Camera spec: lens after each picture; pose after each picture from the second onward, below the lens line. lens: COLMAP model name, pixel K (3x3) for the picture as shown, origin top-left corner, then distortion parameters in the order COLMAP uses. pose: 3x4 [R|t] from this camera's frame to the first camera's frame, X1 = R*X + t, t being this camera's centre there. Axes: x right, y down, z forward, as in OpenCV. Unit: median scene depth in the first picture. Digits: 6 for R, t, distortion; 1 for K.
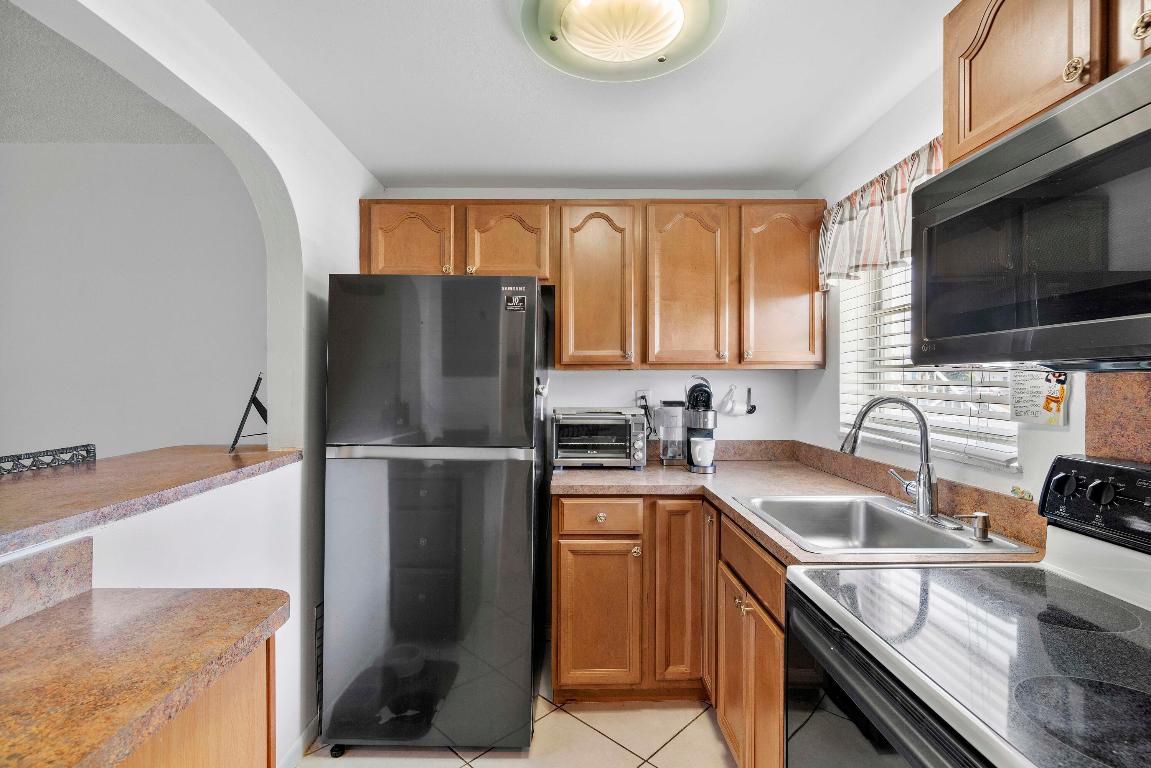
lens RADIAL K [[532.3, 0, 577.3], [0, 532.3, 388.2], [0, 0, 1]] dist [-0.002377, 0.000302]
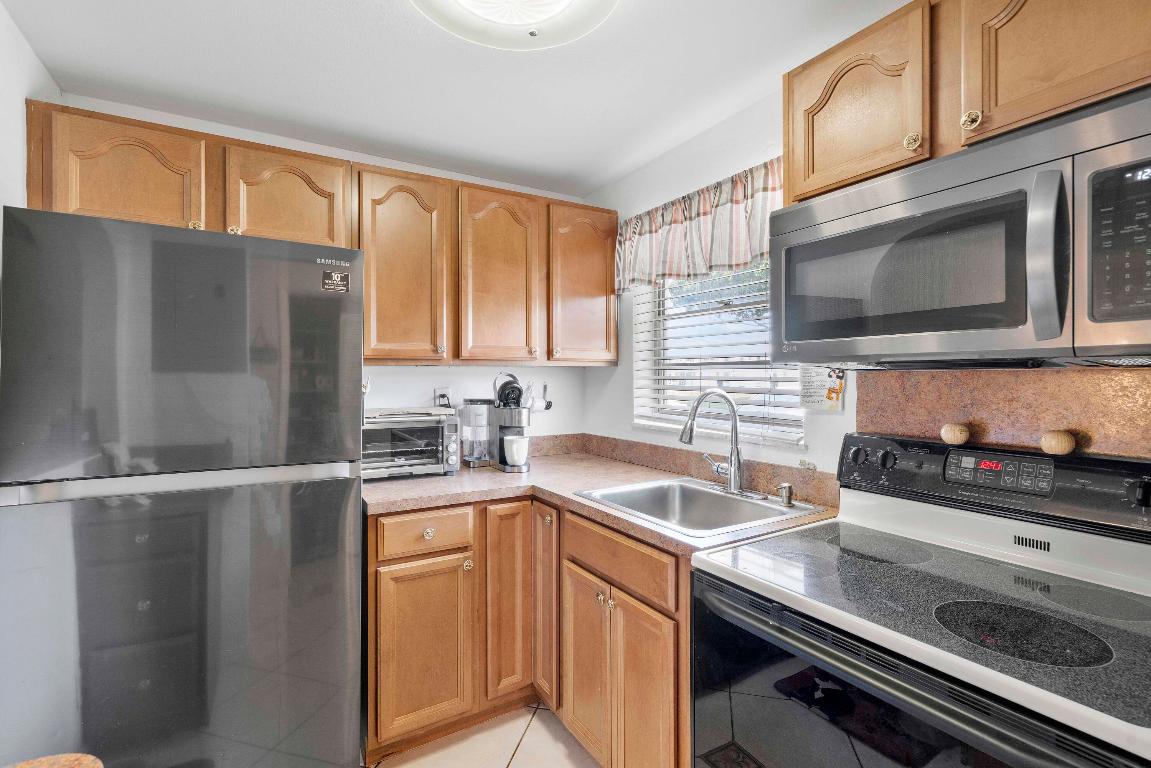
lens RADIAL K [[530.6, 0, 579.6], [0, 530.6, 382.5], [0, 0, 1]] dist [-0.001855, 0.000816]
pose [[0.861331, -0.008442, 0.507973, -0.163123], [0.010601, 0.999943, -0.001357, -0.002403], [-0.507933, 0.006554, 0.861372, 0.105917]]
